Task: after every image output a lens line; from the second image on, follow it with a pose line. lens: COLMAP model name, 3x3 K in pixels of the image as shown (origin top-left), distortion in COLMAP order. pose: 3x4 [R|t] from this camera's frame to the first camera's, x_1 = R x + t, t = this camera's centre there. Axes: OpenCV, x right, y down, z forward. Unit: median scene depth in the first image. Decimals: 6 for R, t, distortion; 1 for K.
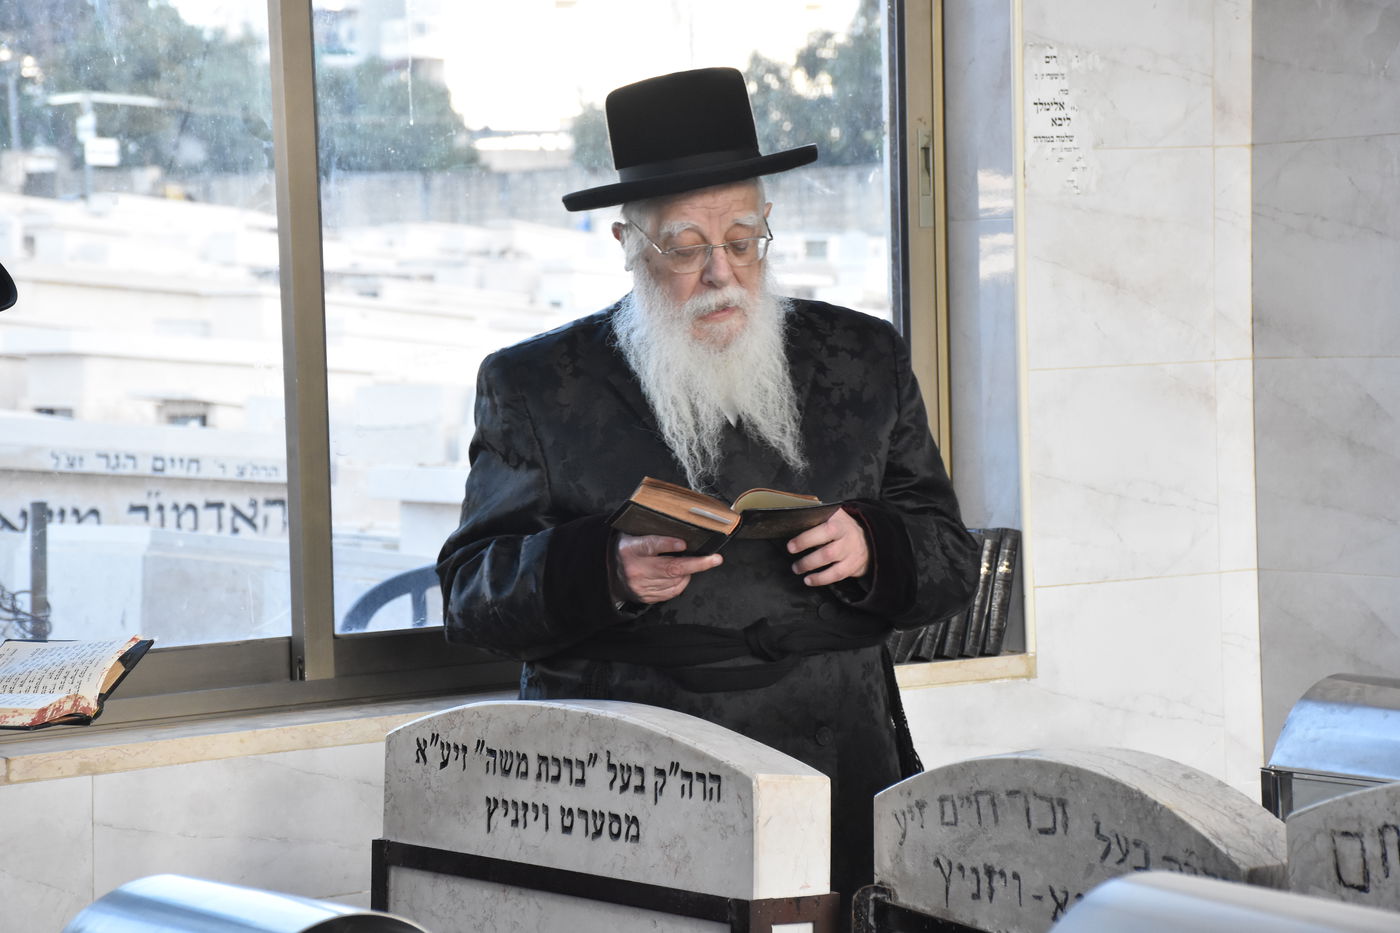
lens RADIAL K [[4467.6, 0, 700.0], [0, 4467.6, 466.5], [0, 0, 1]] dist [1.080622, 0.624276]
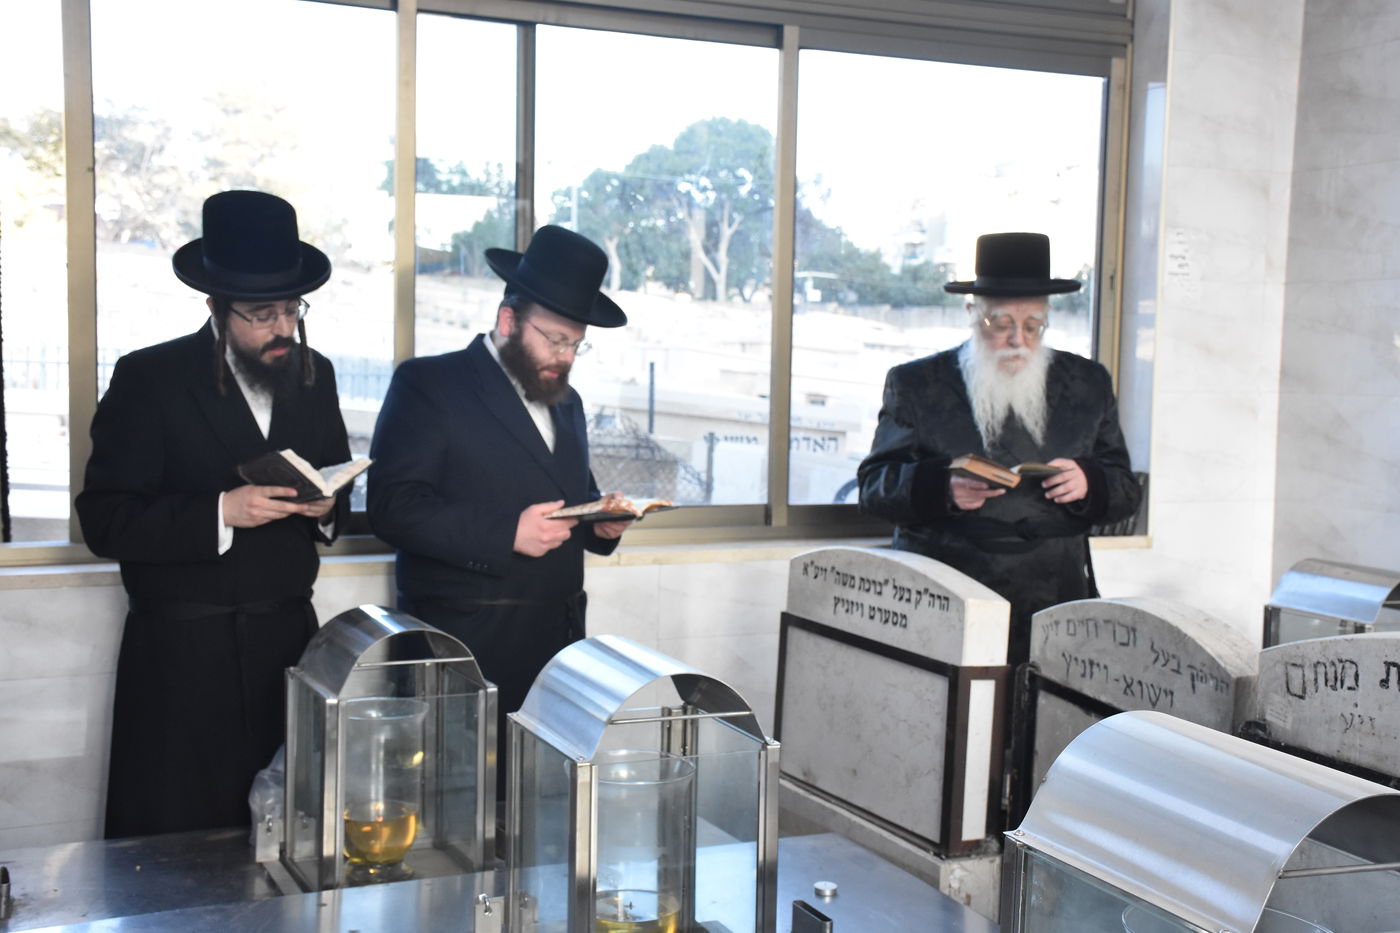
lens RADIAL K [[1769.6, 0, 700.0], [0, 1769.6, 466.5], [0, 0, 1]] dist [0.083102, 0.268699]
pose [[0.977771, 0.060377, -0.200796, 0.044225], [-0.055762, 0.998035, 0.028568, -0.000004], [0.202126, -0.016736, 0.979217, 0.248717]]
